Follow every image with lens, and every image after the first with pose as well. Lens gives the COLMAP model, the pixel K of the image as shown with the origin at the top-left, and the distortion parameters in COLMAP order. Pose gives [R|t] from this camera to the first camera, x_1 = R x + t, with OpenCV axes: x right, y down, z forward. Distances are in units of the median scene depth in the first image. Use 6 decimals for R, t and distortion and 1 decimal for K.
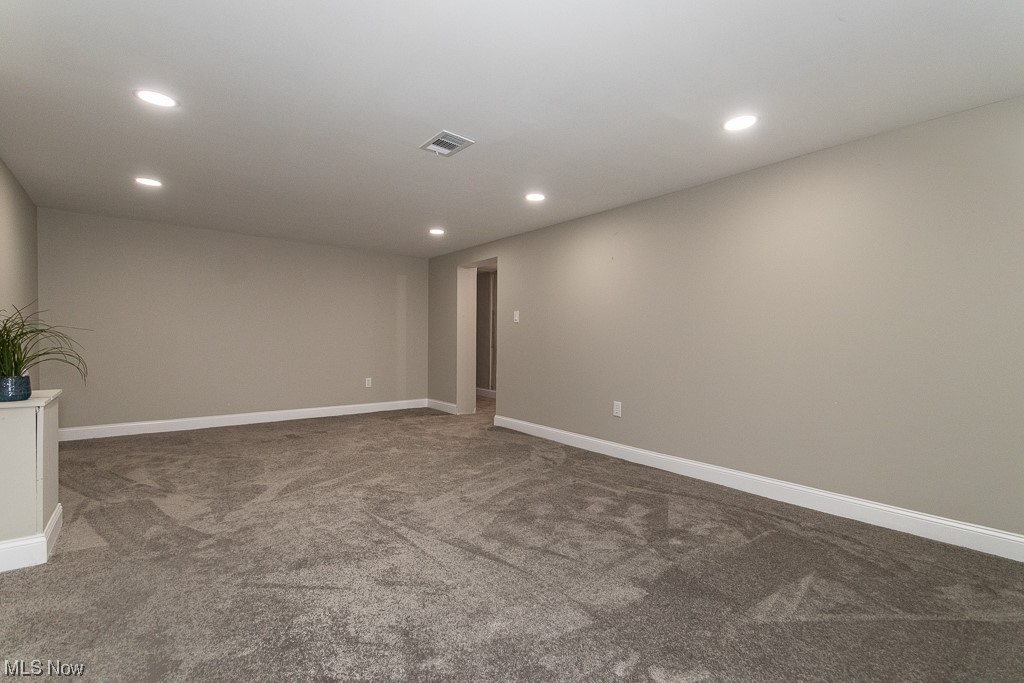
lens RADIAL K [[465.7, 0, 517.6], [0, 465.7, 342.0], [0, 0, 1]] dist [0.004304, -0.000343]
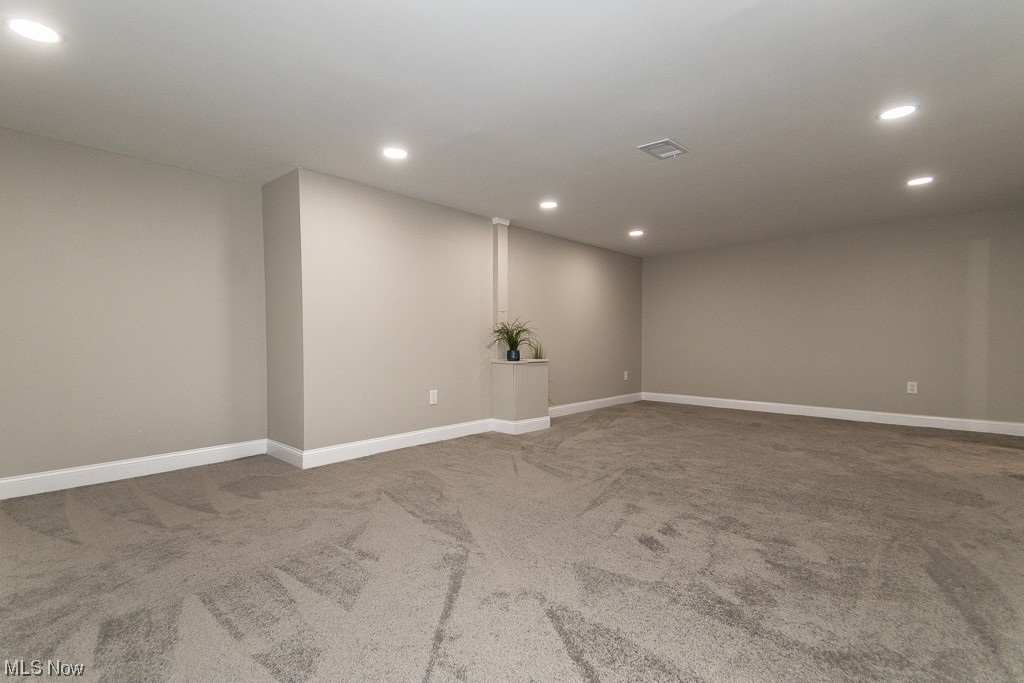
lens RADIAL K [[465.7, 0, 517.9], [0, 465.7, 341.4], [0, 0, 1]] dist [0.004304, -0.000343]
pose [[0.152676, -0.016629, -0.988136, 0.816448], [-0.014518, 0.999713, -0.019067, 0.051968], [0.988170, 0.017257, 0.152390, 0.470362]]
